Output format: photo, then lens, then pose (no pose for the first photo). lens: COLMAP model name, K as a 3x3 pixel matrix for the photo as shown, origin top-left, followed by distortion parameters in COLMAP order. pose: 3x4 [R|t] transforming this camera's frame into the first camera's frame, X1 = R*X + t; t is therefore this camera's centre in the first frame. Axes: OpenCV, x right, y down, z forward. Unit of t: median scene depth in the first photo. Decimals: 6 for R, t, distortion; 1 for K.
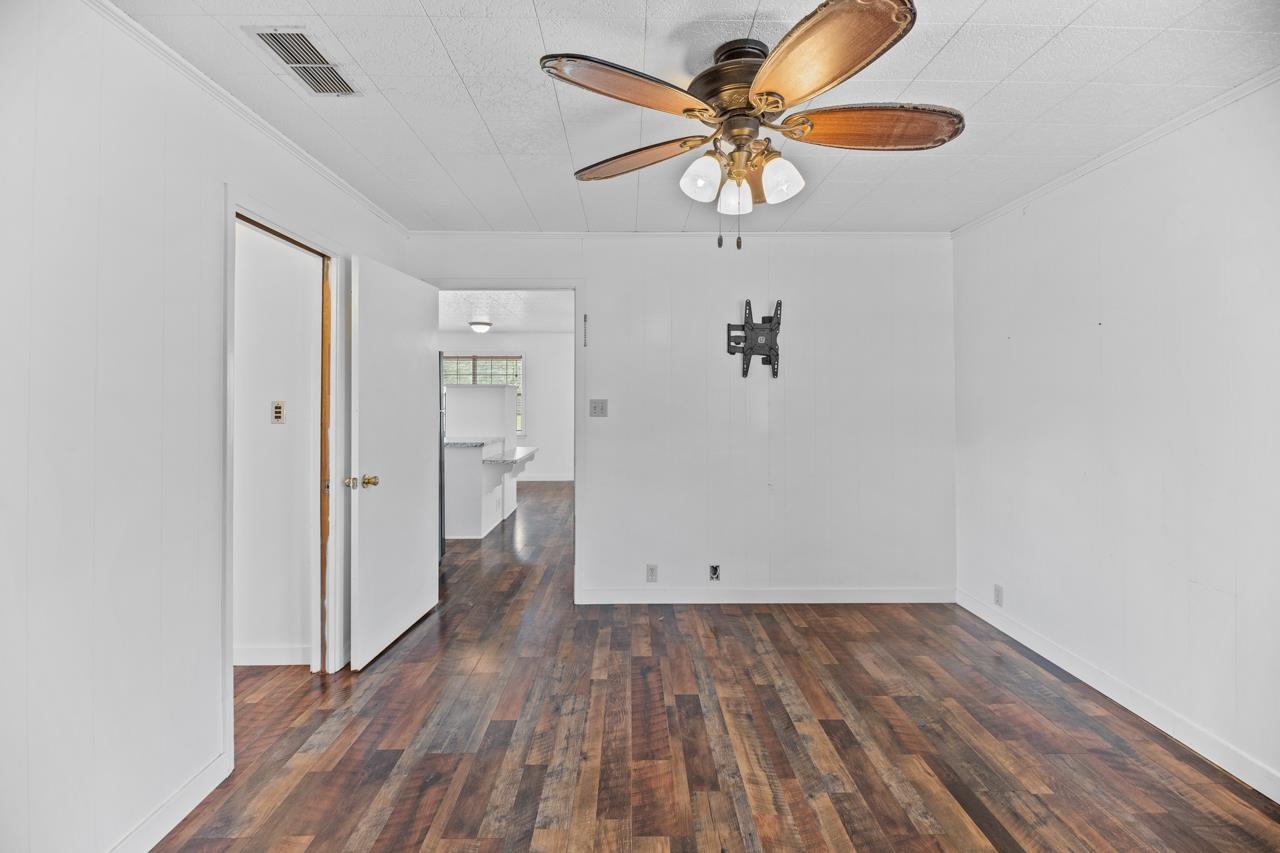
lens RADIAL K [[579.9, 0, 620.8], [0, 579.9, 394.2], [0, 0, 1]] dist [0.020624, -0.013516]
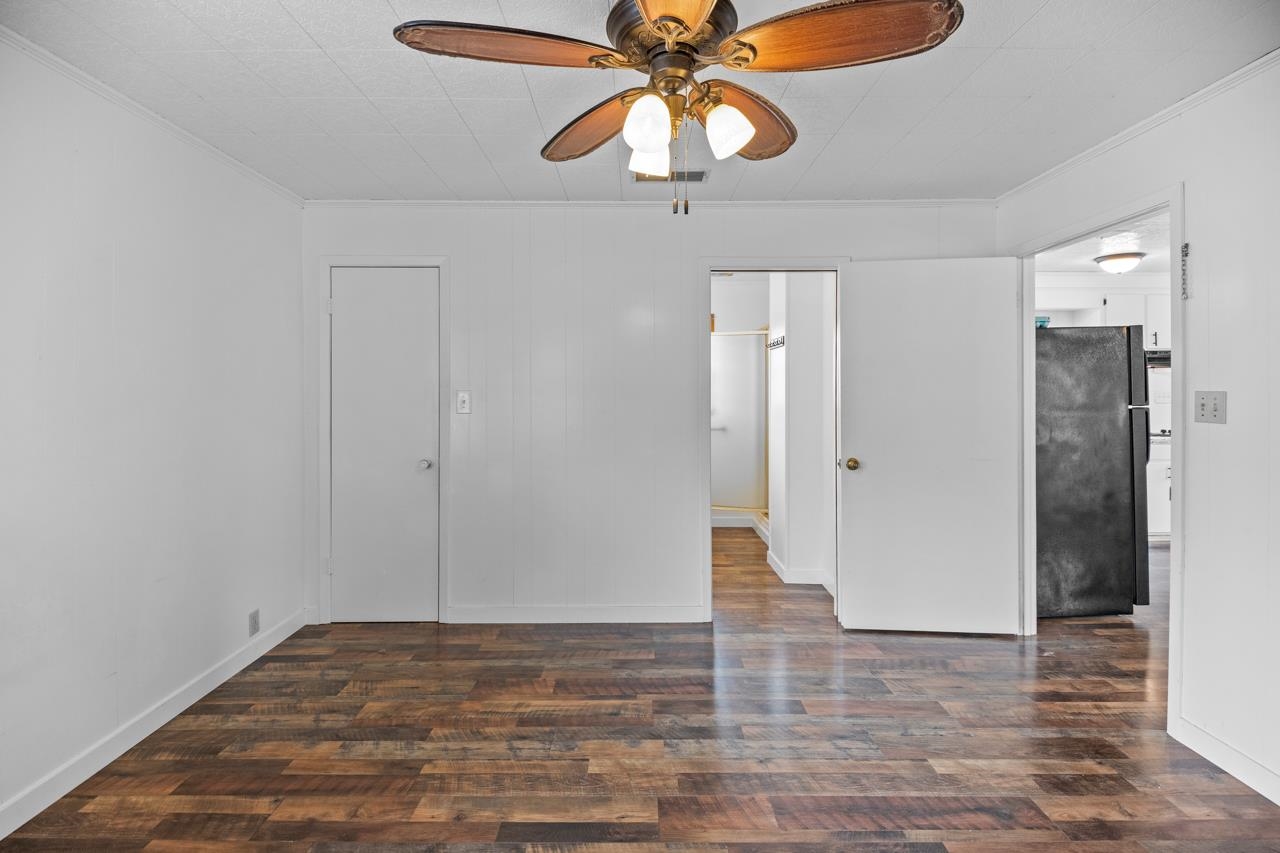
lens RADIAL K [[579.9, 0, 637.7], [0, 579.9, 377.1], [0, 0, 1]] dist [0.020624, -0.013516]
pose [[0.008484, -0.006560, -0.999942, 0.766195], [0.002357, 0.999976, -0.006540, -0.003390], [0.999961, -0.002301, 0.008499, 0.669151]]
